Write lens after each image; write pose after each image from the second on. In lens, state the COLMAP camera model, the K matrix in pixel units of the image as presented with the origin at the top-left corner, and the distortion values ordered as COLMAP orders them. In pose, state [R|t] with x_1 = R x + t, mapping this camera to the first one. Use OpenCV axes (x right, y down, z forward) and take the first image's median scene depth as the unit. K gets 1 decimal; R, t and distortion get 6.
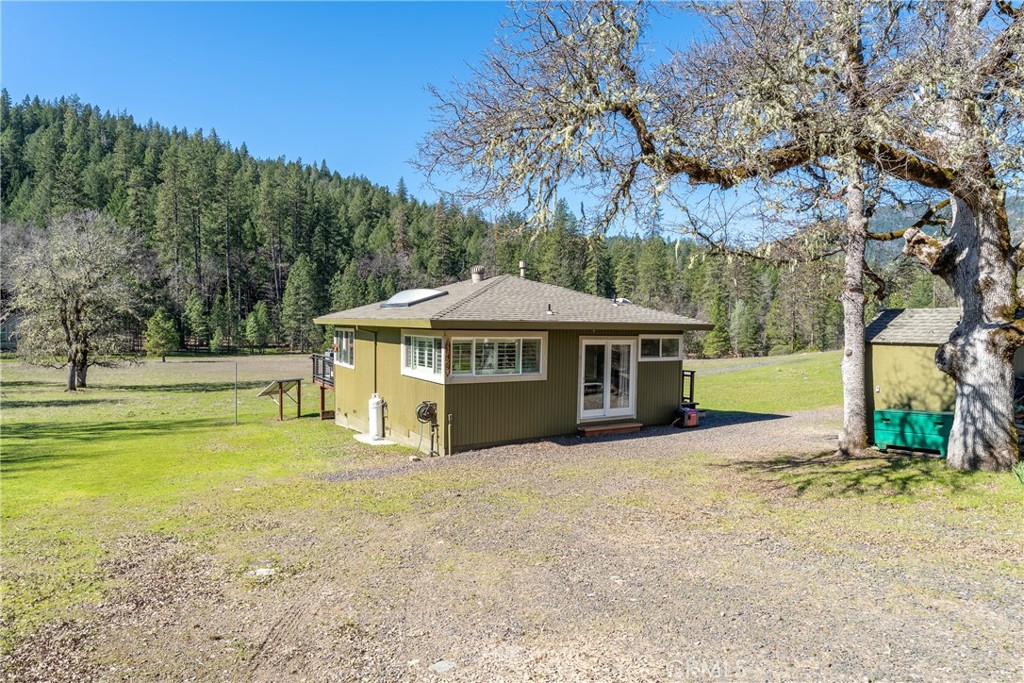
lens RADIAL K [[576.3, 0, 512.0], [0, 576.3, 341.5], [0, 0, 1]] dist [0.001008, 0.000289]
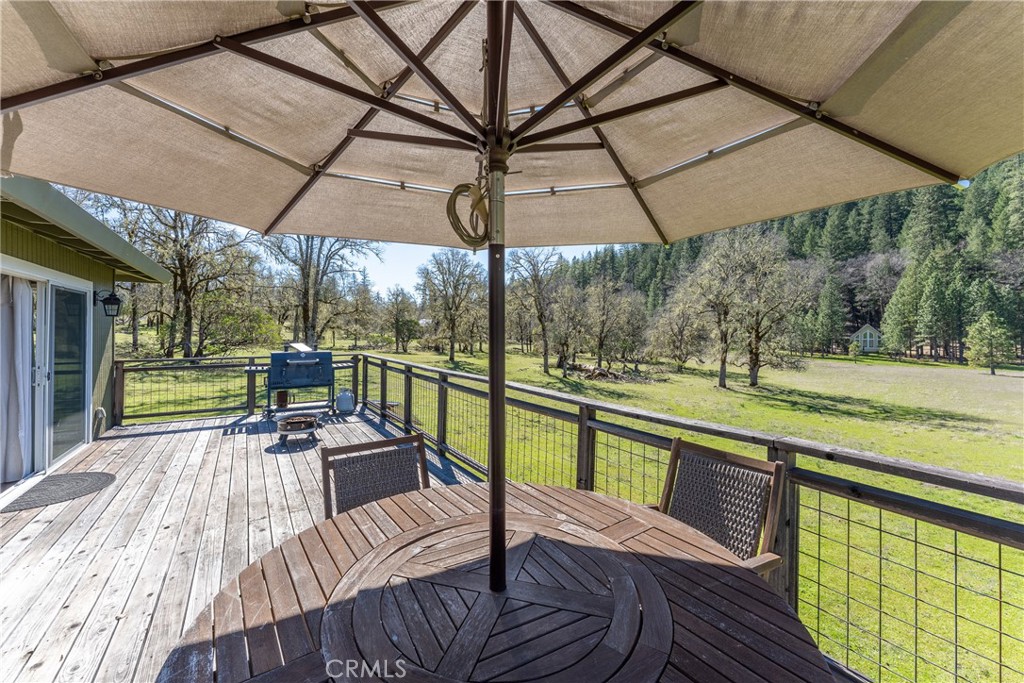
lens RADIAL K [[419.0, 0, 513.1], [0, 419.0, 324.2], [0, 0, 1]] dist [0.000419, -0.000526]
pose [[0.027840, -0.025260, -0.999293, 0.004566], [-0.033813, 0.999085, -0.026197, 0.000608], [0.999040, 0.034518, 0.026960, 0.192347]]
